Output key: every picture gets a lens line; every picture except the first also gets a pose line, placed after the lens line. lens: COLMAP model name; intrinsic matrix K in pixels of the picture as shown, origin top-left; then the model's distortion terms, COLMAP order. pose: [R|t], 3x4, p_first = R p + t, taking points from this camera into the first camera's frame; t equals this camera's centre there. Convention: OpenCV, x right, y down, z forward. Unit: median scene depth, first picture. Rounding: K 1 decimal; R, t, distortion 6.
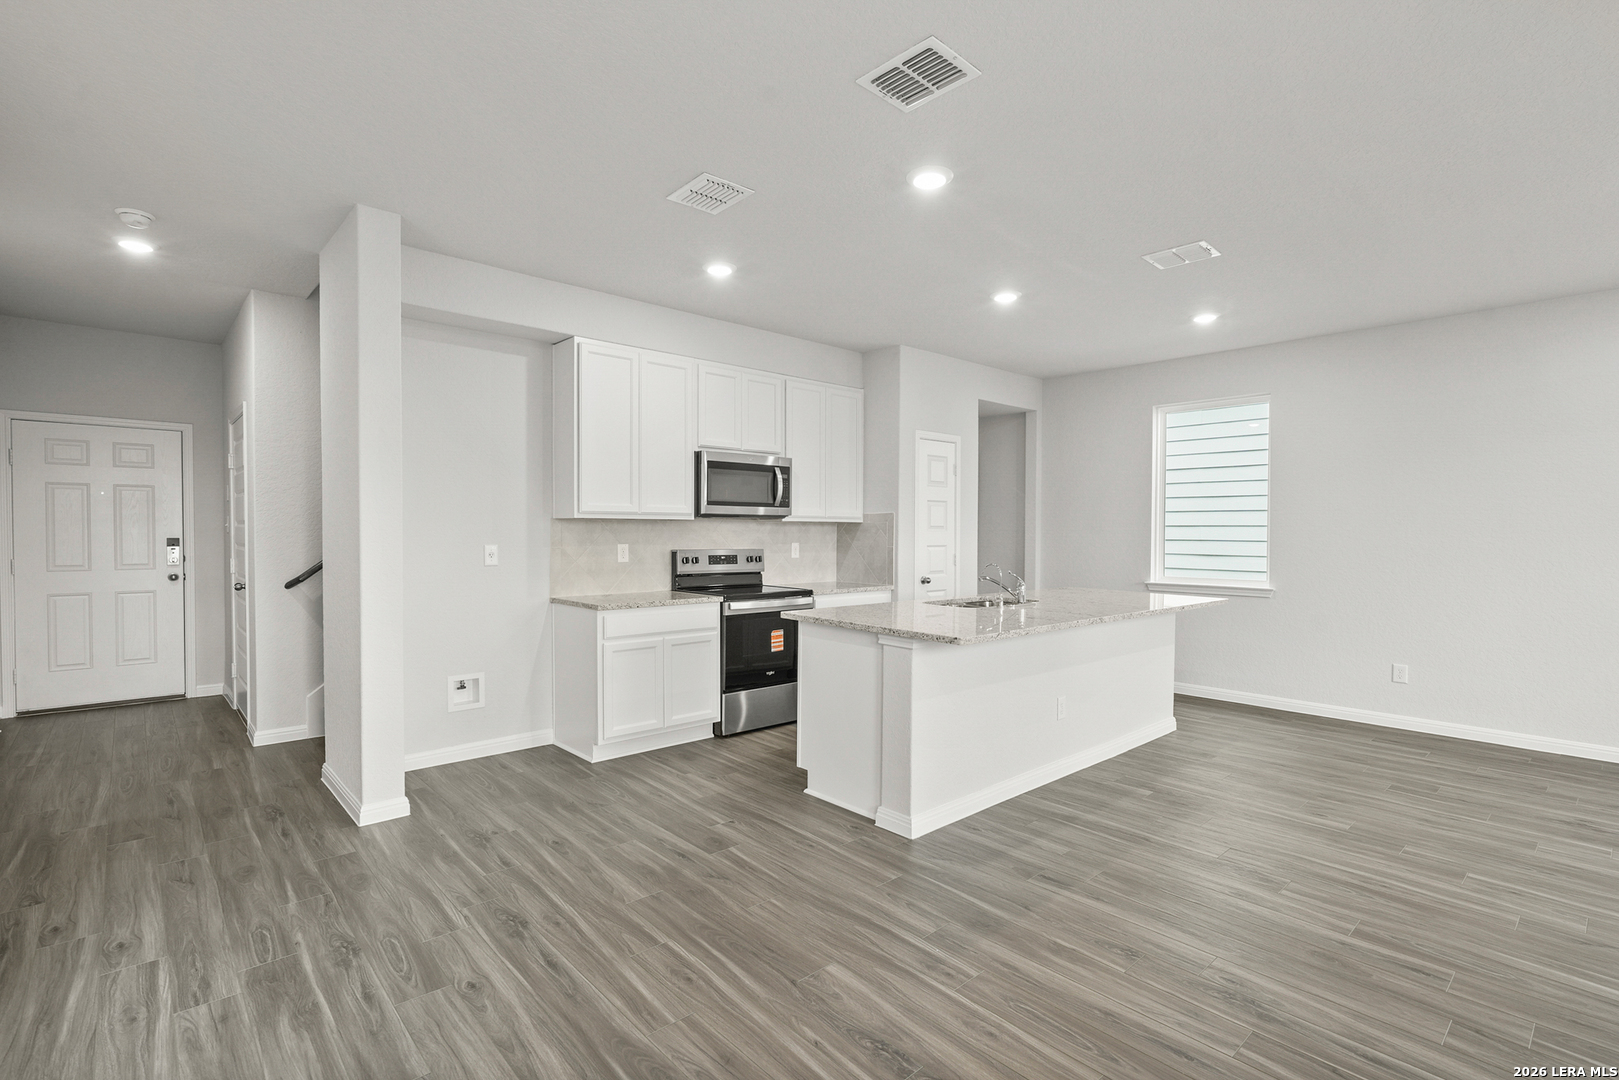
lens RADIAL K [[755.3, 0, 807.3], [0, 755.3, 545.0], [0, 0, 1]] dist [-0.002598, -0.000390]
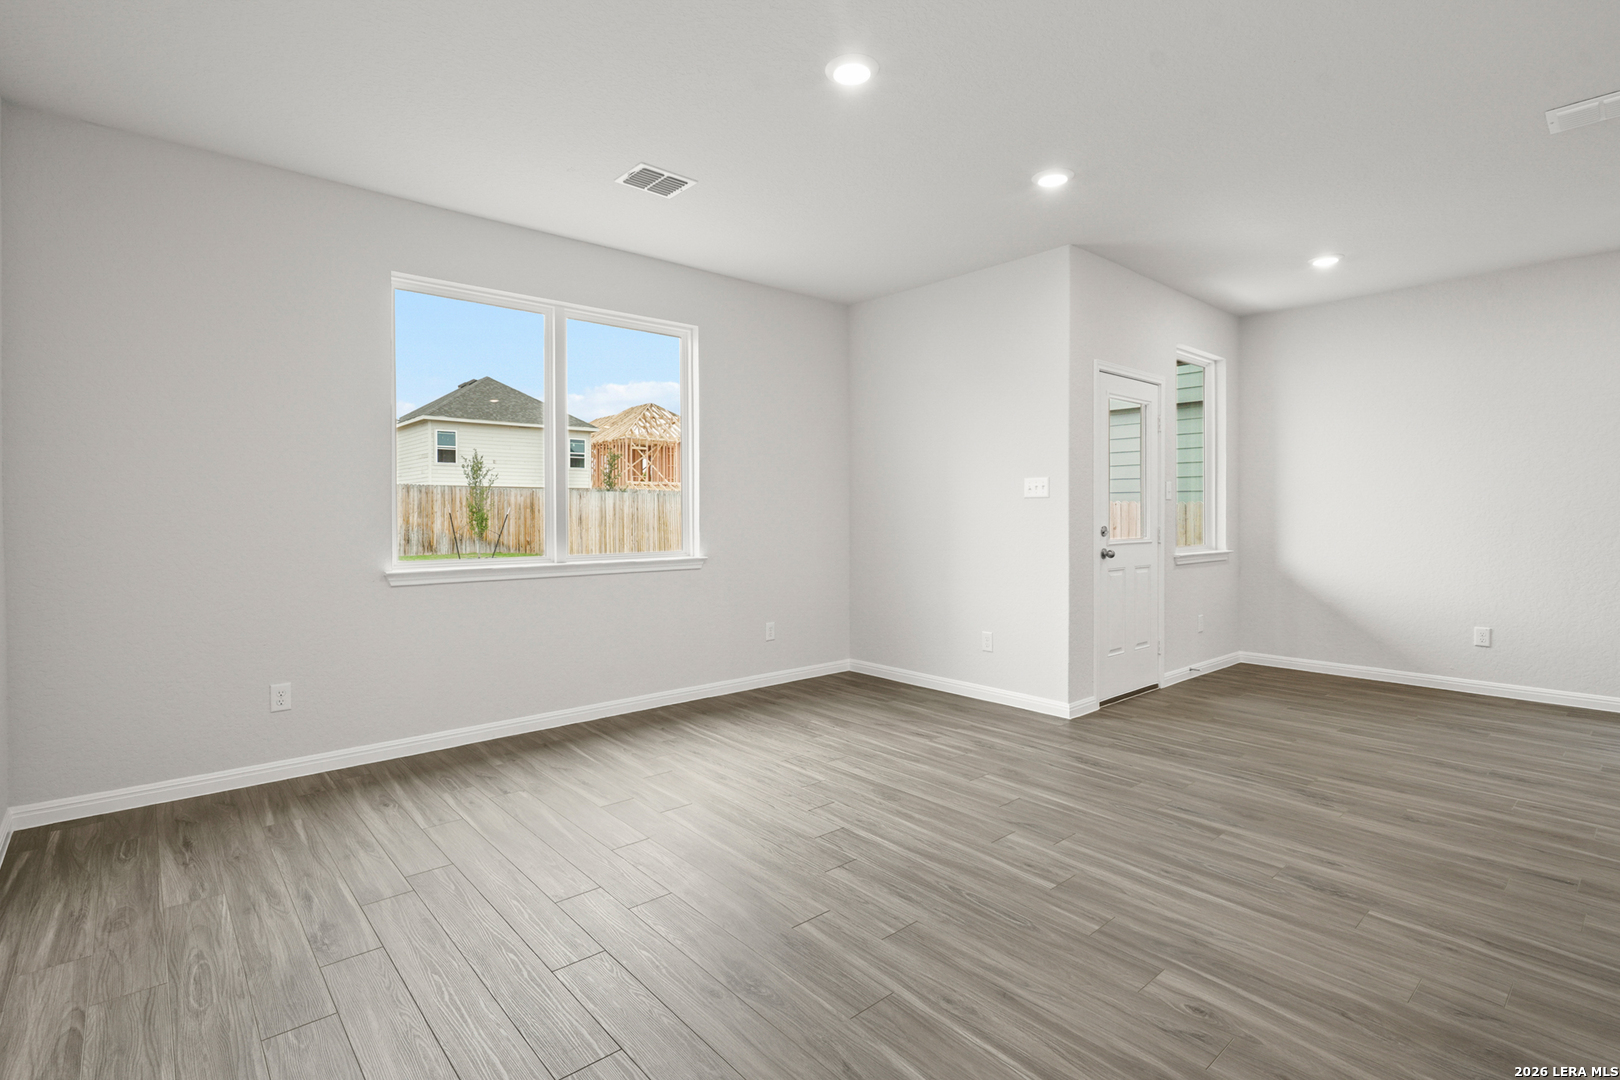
lens RADIAL K [[770.5, 0, 804.8], [0, 770.5, 518.8], [0, 0, 1]] dist [-0.001990, -0.000043]
pose [[-0.999831, -0.004561, 0.017799, 0.989565], [-0.004083, 0.999634, 0.026750, 0.011334], [-0.017914, 0.026673, -0.999484, 1.597543]]
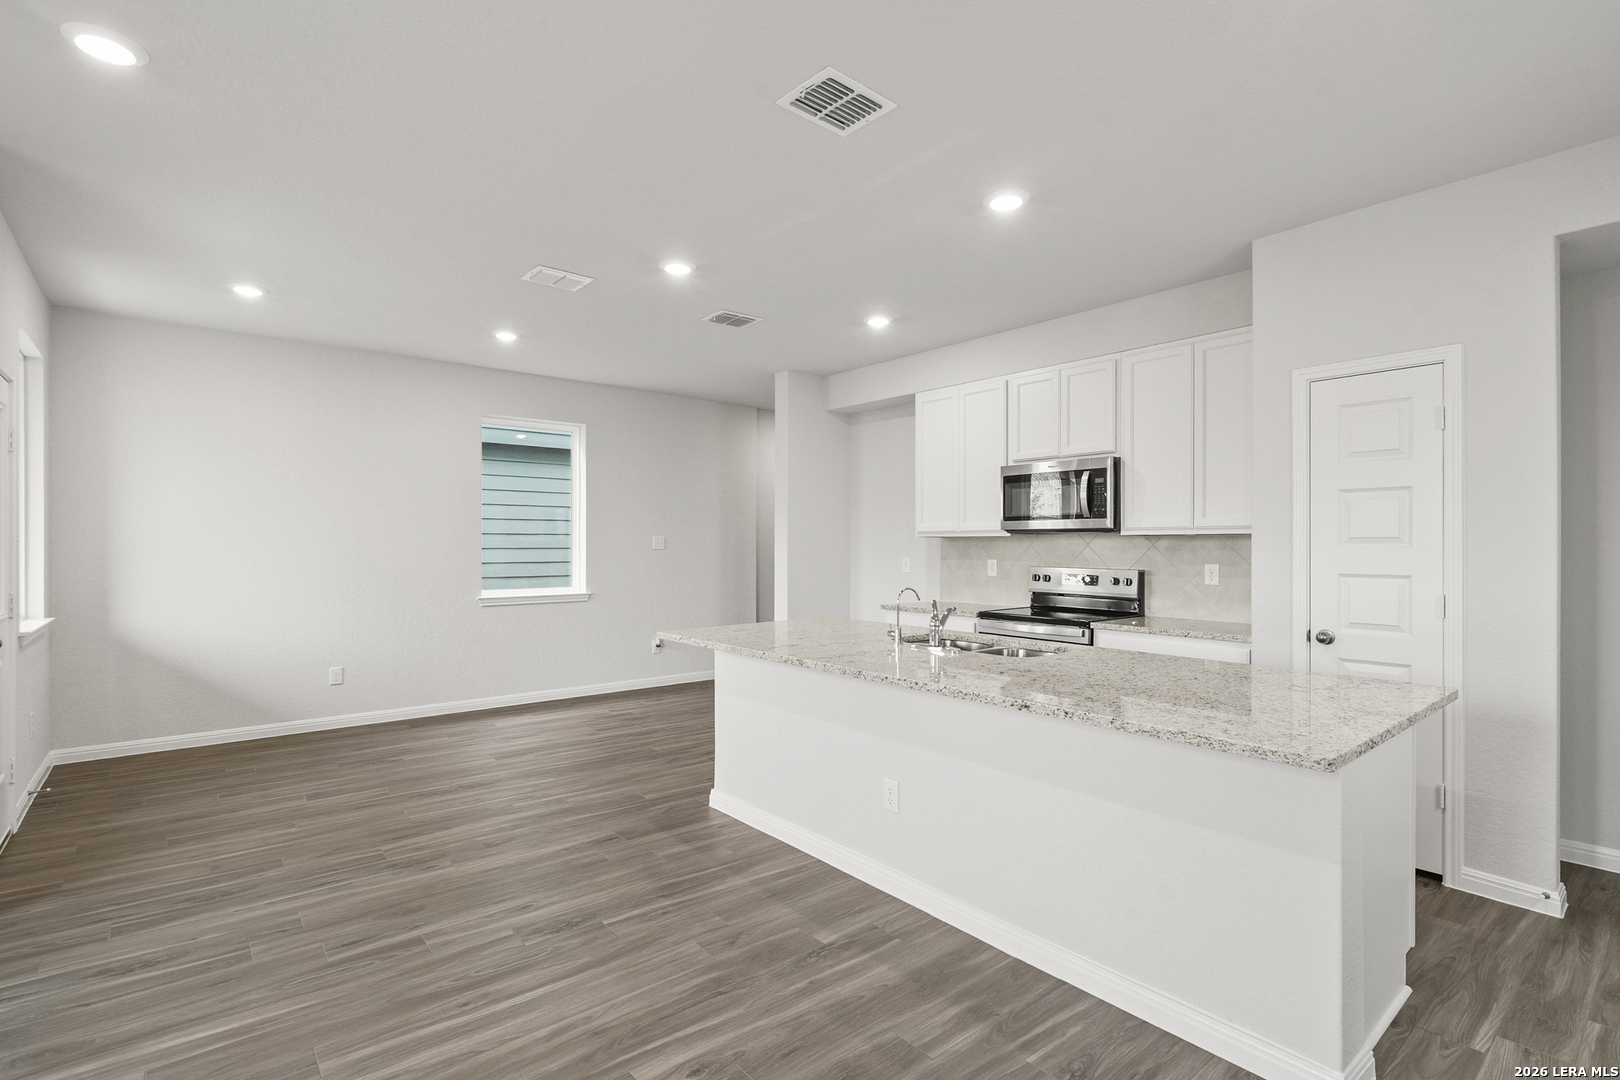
lens RADIAL K [[765.5, 0, 807.2], [0, 765.5, 545.8], [0, 0, 1]] dist [-0.001502, -0.000338]
pose [[-0.043642, -0.004612, -0.999037, 1.286576], [-0.020730, 0.999778, -0.003710, -0.016757], [0.998832, 0.020548, -0.043728, 1.151804]]
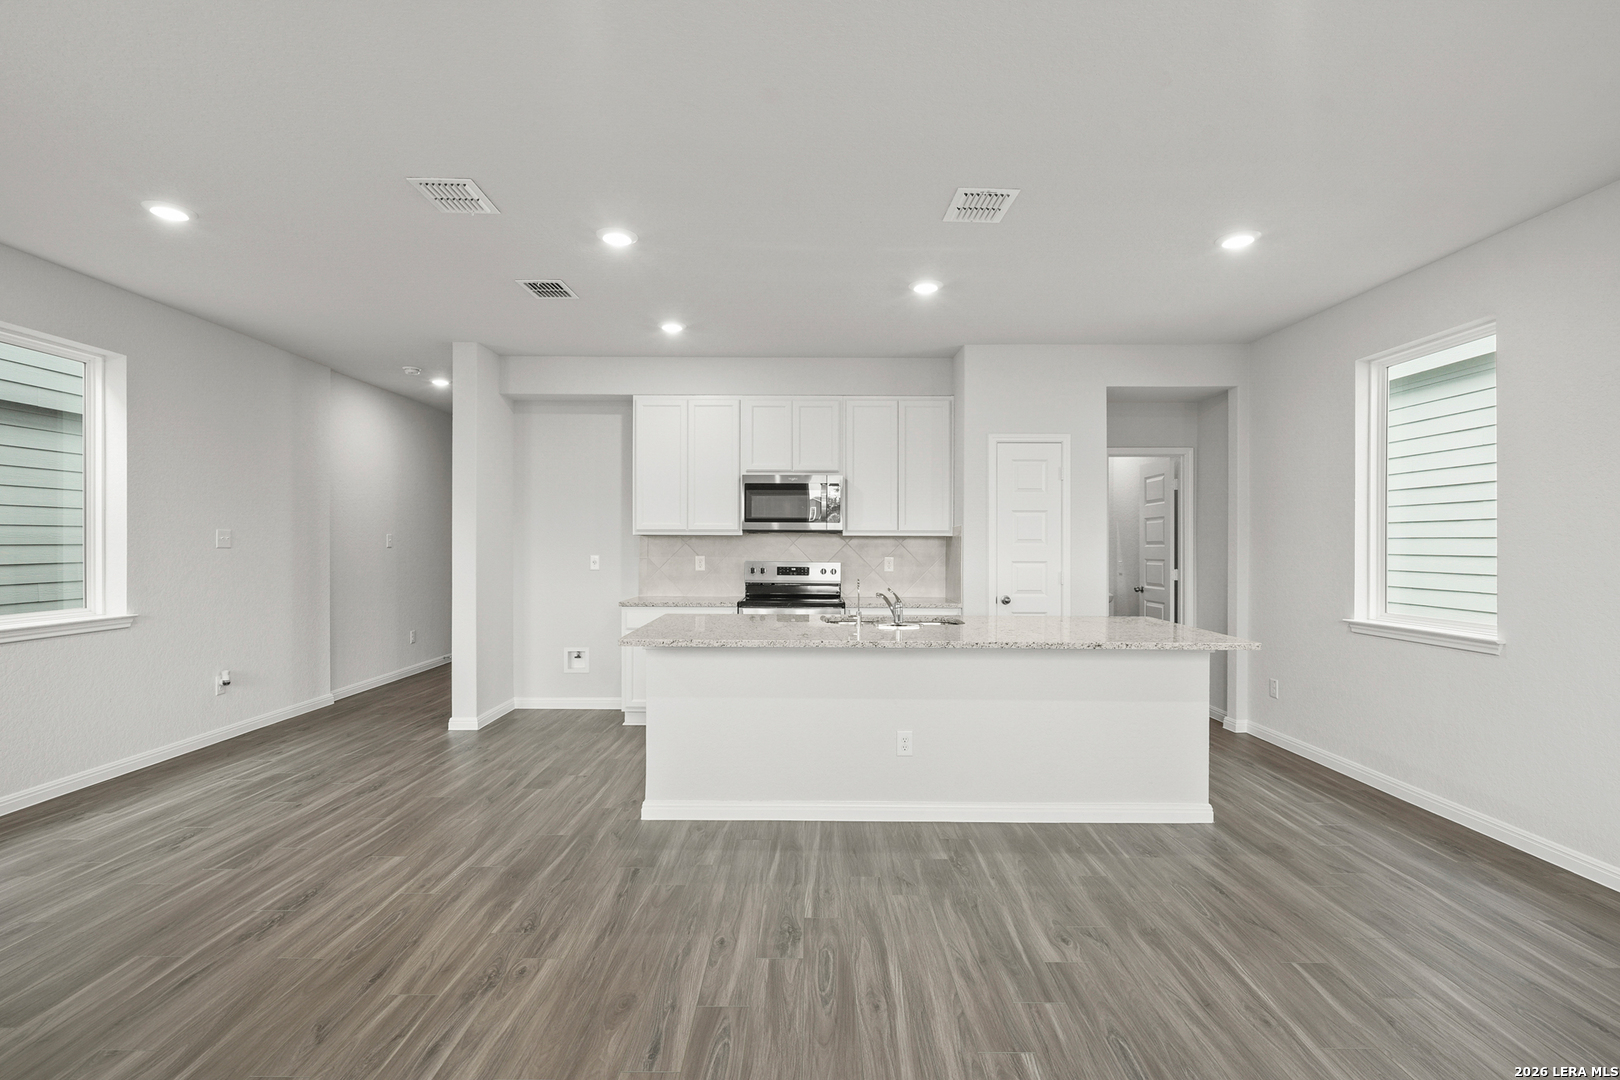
lens RADIAL K [[753.6, 0, 806.0], [0, 753.6, 547.6], [0, 0, 1]] dist [-0.001908, 0.000307]
pose [[0.741715, 0.001350, -0.670714, 1.028144], [-0.012610, 0.999849, -0.011932, -0.003192], [0.670597, 0.017308, 0.741620, 0.315086]]
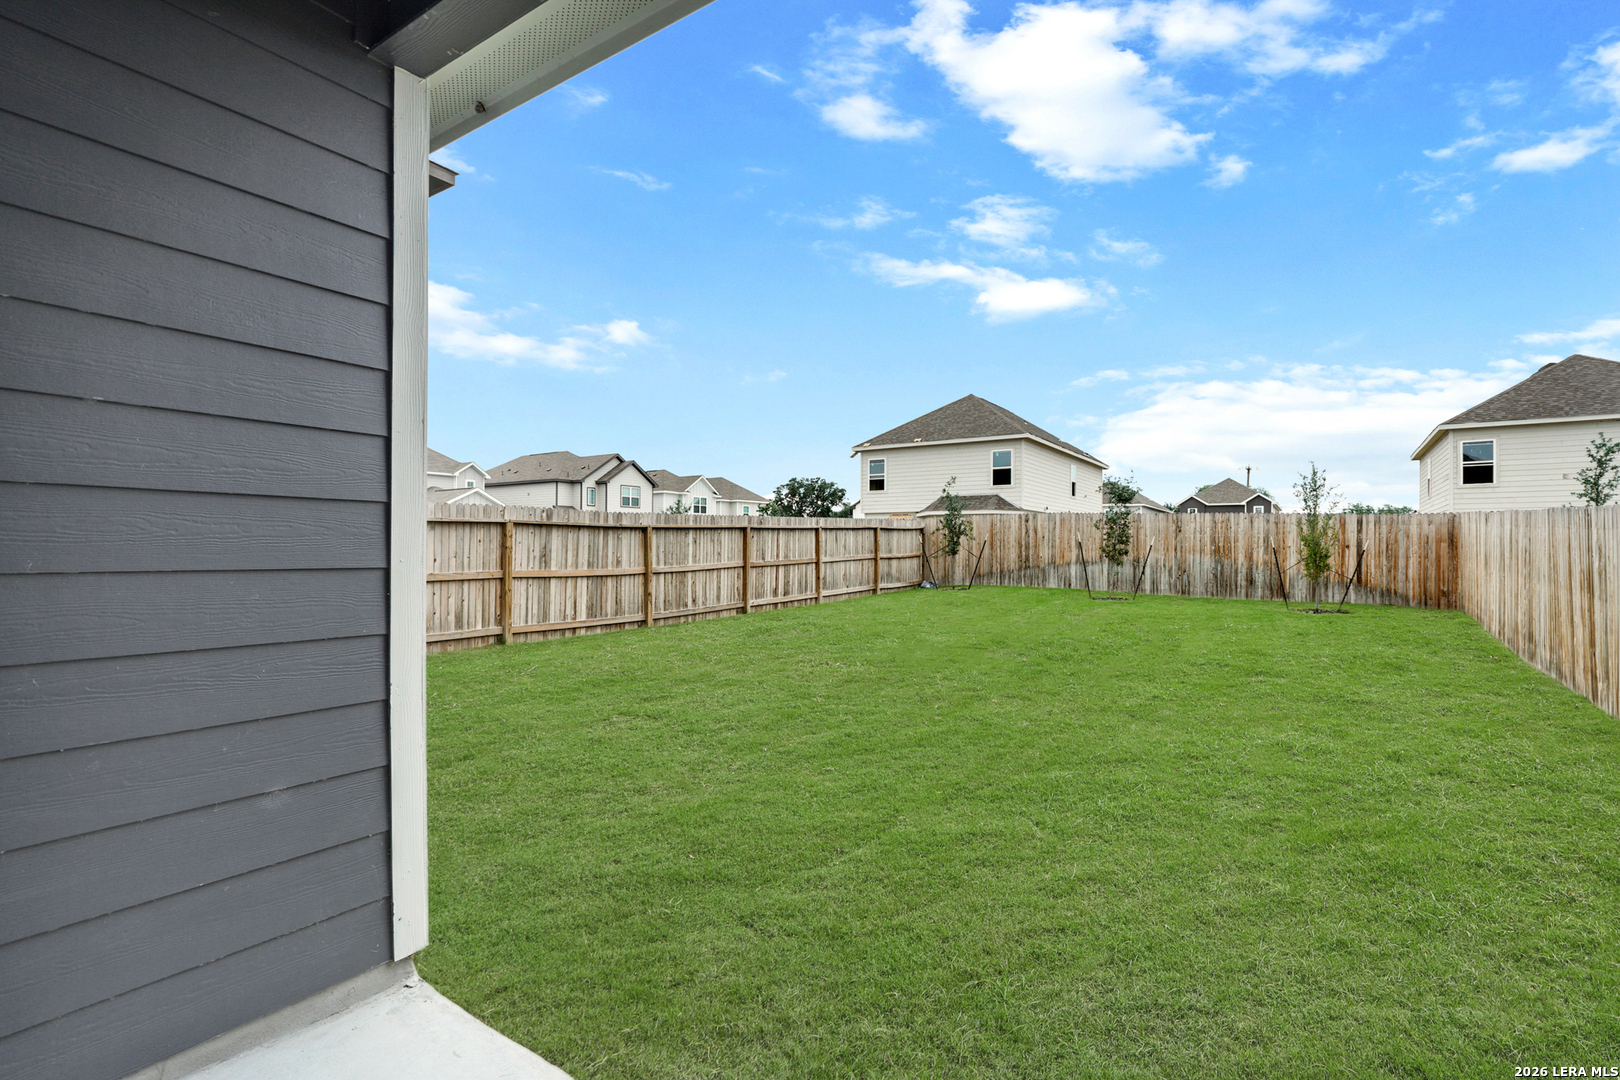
lens RADIAL K [[753.6, 0, 806.0], [0, 753.6, 547.6], [0, 0, 1]] dist [-0.001908, 0.000307]
pose [[-0.237713, -0.004586, 0.971325, 0.206326], [0.011406, 0.999907, 0.007512, 0.065511], [-0.971268, 0.012865, -0.237639, -0.364342]]
